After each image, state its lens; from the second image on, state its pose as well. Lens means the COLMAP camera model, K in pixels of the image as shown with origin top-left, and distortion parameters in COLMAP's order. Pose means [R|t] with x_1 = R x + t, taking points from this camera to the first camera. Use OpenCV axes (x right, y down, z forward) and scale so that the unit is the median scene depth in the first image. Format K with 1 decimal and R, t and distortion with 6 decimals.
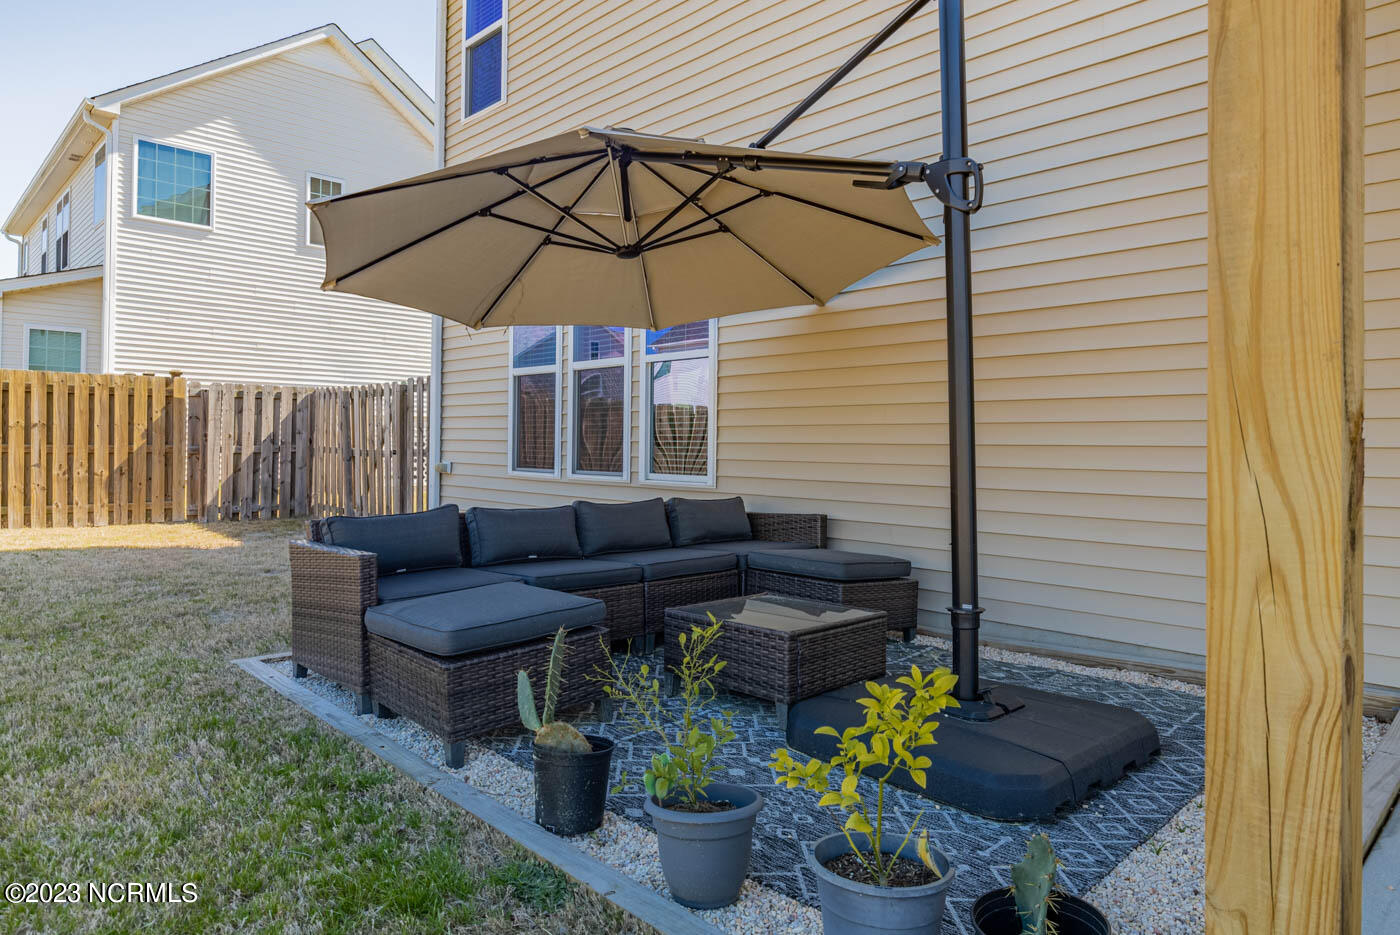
lens RADIAL K [[873.1, 0, 702.1], [0, 873.1, 430.4], [0, 0, 1]] dist [-0.022351, 0.000209]
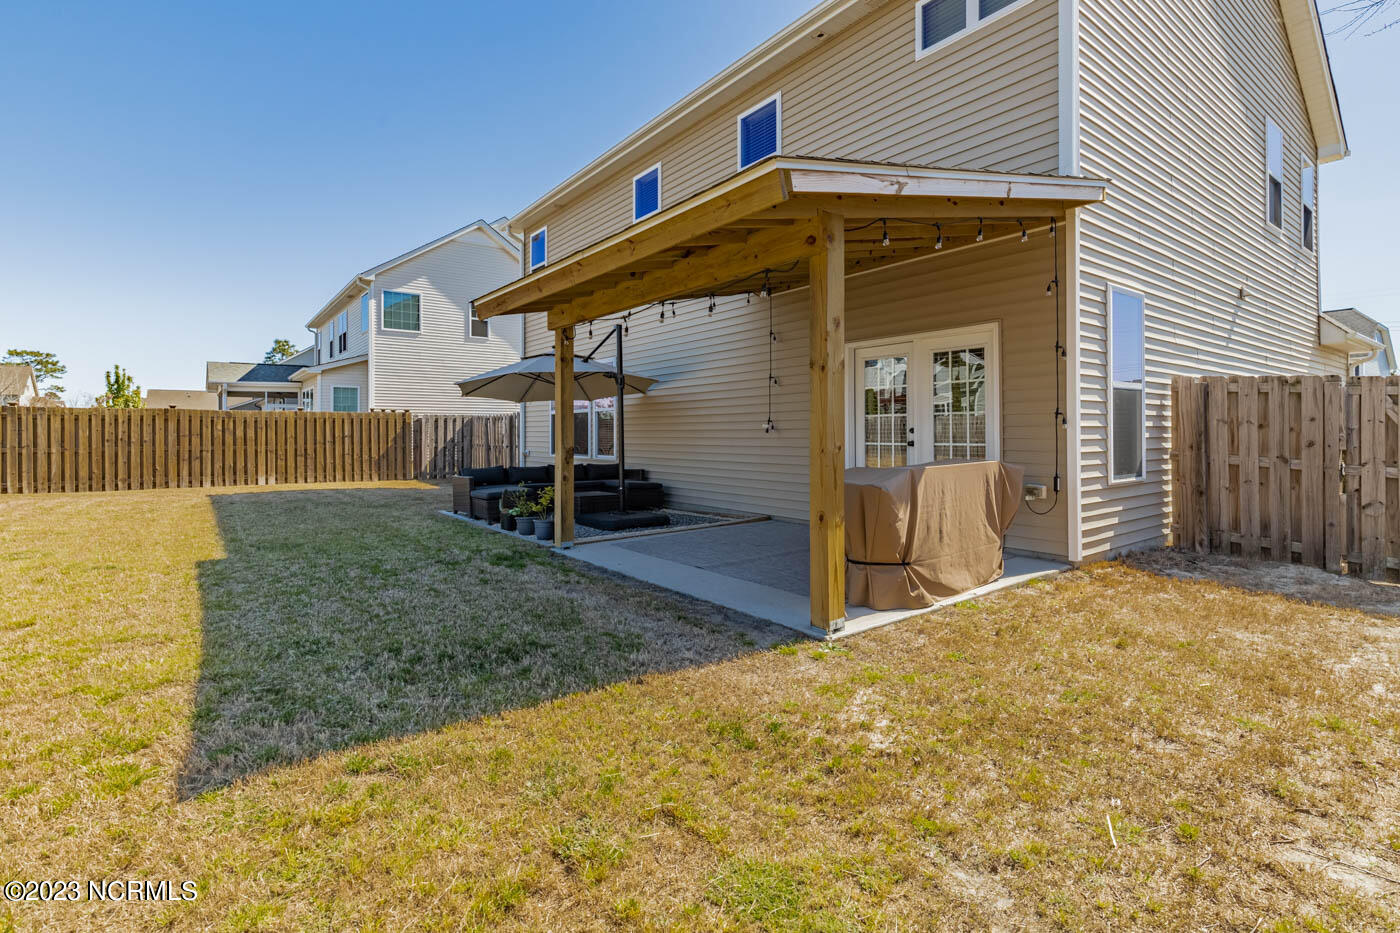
lens RADIAL K [[682.0, 0, 739.5], [0, 682.0, 430.5], [0, 0, 1]] dist [0.013644, -0.003583]
pose [[0.997400, -0.010761, -0.071251, 0.319155], [0.011634, 0.999862, 0.011854, -0.025991], [0.071113, -0.012652, 0.997388, -0.604584]]
